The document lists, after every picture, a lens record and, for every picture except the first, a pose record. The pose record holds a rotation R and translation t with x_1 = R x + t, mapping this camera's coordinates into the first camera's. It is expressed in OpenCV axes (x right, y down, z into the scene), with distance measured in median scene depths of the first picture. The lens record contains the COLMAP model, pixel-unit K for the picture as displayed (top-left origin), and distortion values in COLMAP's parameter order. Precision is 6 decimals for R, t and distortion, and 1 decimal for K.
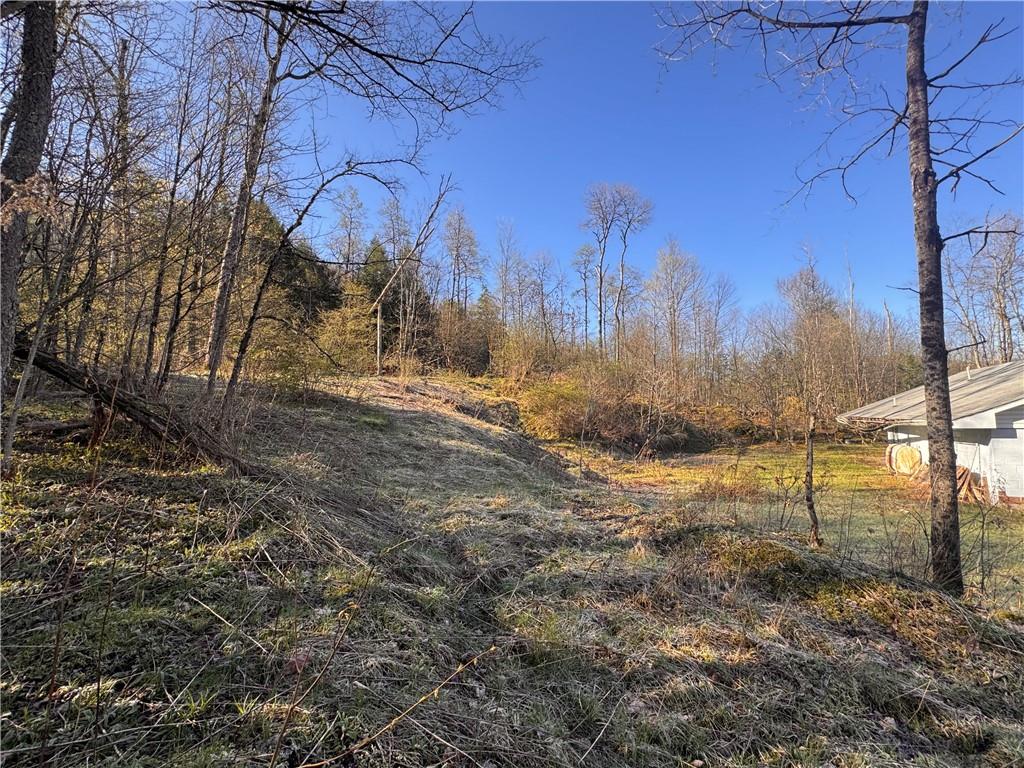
lens RADIAL K [[408.7, 0, 510.9], [0, 408.7, 383.8], [0, 0, 1]] dist [-0.002382, 0.000416]
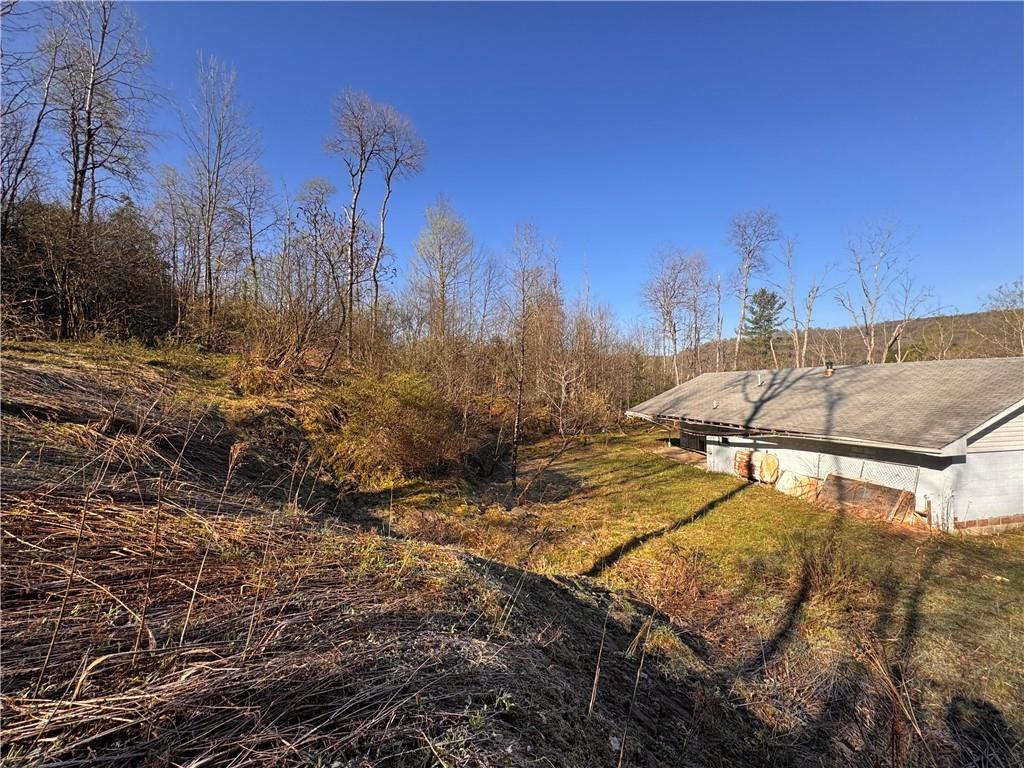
lens RADIAL K [[408.7, 0, 510.9], [0, 408.7, 383.8], [0, 0, 1]] dist [-0.002382, 0.000416]
pose [[0.752256, 0.011929, 0.658763, -0.424629], [-0.051058, 0.997885, 0.040234, -0.071461], [-0.656890, -0.063901, 0.751274, 1.698635]]
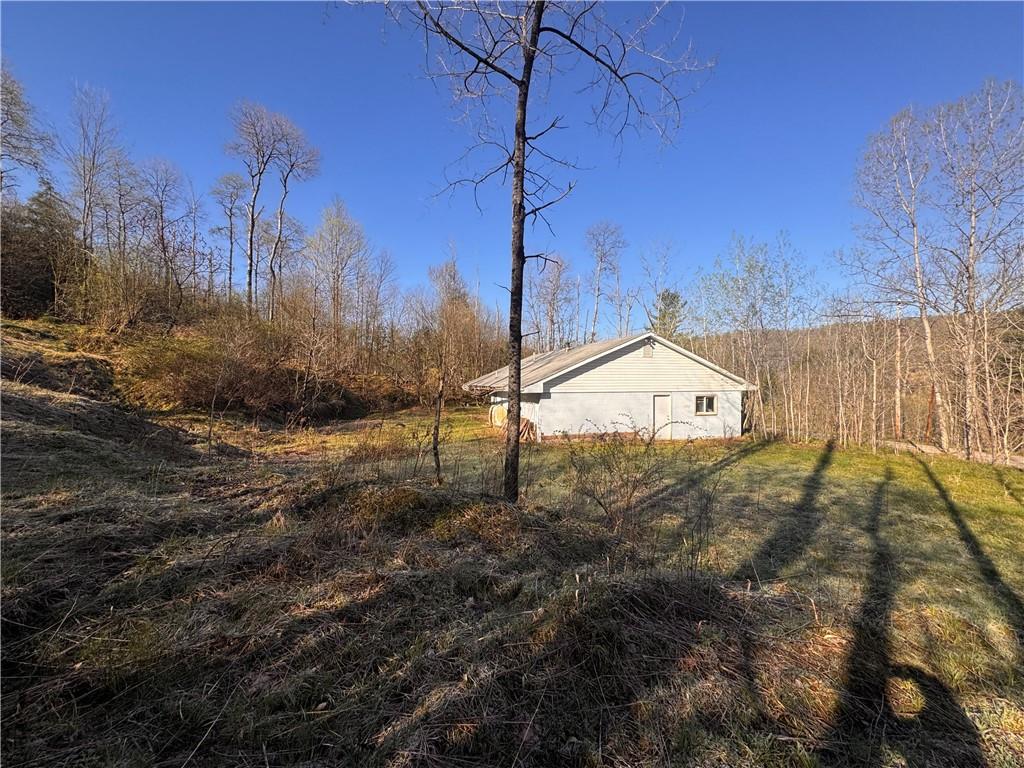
lens RADIAL K [[408.7, 0, 510.9], [0, 408.7, 383.8], [0, 0, 1]] dist [-0.002382, 0.000416]
pose [[0.706021, 0.011862, 0.708091, 0.021784], [-0.066047, 0.996605, 0.049158, 0.014107], [-0.705104, -0.081473, 0.704408, 0.001641]]
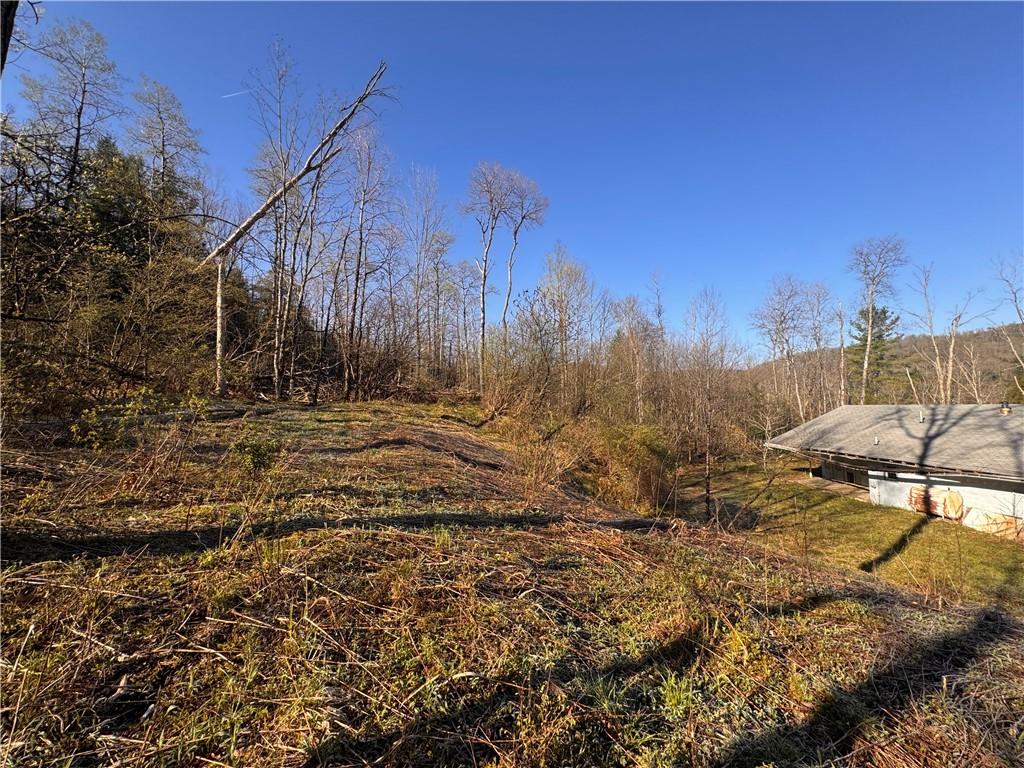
lens RADIAL K [[408.7, 0, 510.9], [0, 408.7, 383.8], [0, 0, 1]] dist [-0.002382, 0.000416]
pose [[0.838062, 0.022287, 0.545120, -1.524945], [-0.029767, 0.999545, 0.004898, -0.262912], [-0.544763, -0.020331, 0.838344, 1.870254]]
